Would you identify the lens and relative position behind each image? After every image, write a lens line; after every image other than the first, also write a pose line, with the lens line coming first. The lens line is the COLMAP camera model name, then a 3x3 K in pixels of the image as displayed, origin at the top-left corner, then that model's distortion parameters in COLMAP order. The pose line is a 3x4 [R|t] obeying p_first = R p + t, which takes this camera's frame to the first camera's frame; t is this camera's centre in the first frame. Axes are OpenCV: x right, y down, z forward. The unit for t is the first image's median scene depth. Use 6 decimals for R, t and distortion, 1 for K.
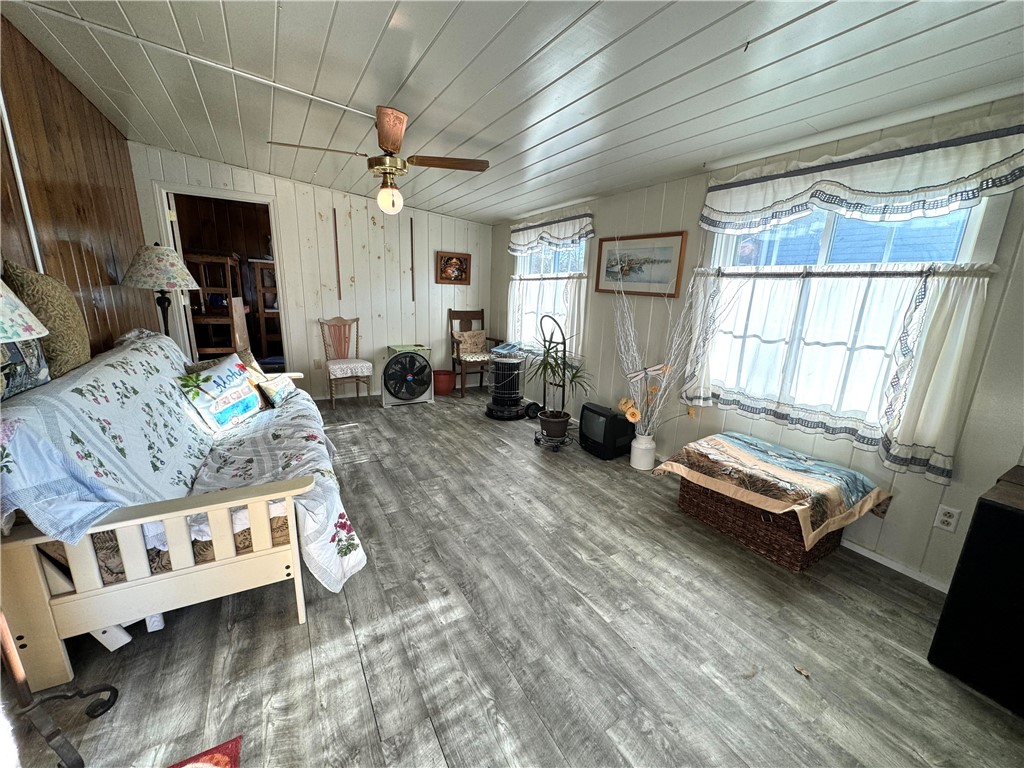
lens RADIAL K [[405.7, 0, 512.0], [0, 405.7, 384.0], [0, 0, 1]] dist [-0.001656, 0.000161]
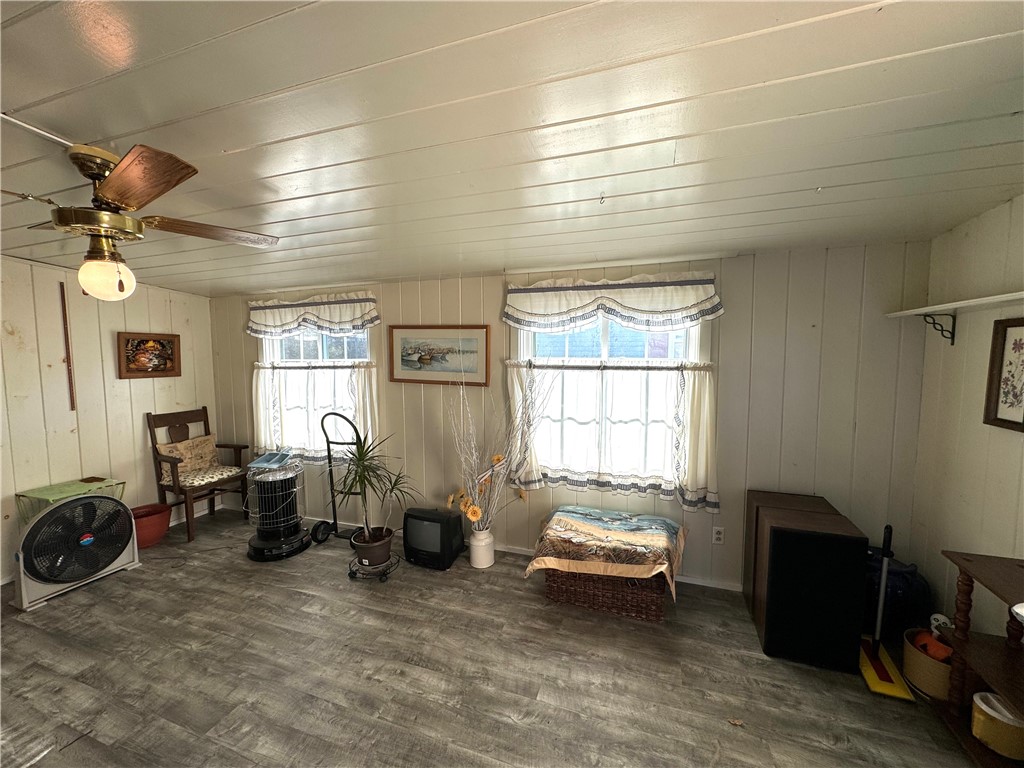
lens RADIAL K [[405.7, 0, 512.0], [0, 405.7, 384.0], [0, 0, 1]] dist [-0.001656, 0.000161]
pose [[0.762716, -0.087488, 0.640789, -0.226235], [0.177960, 0.980950, -0.077890, -0.138279], [-0.621768, 0.173442, 0.763755, 0.187083]]
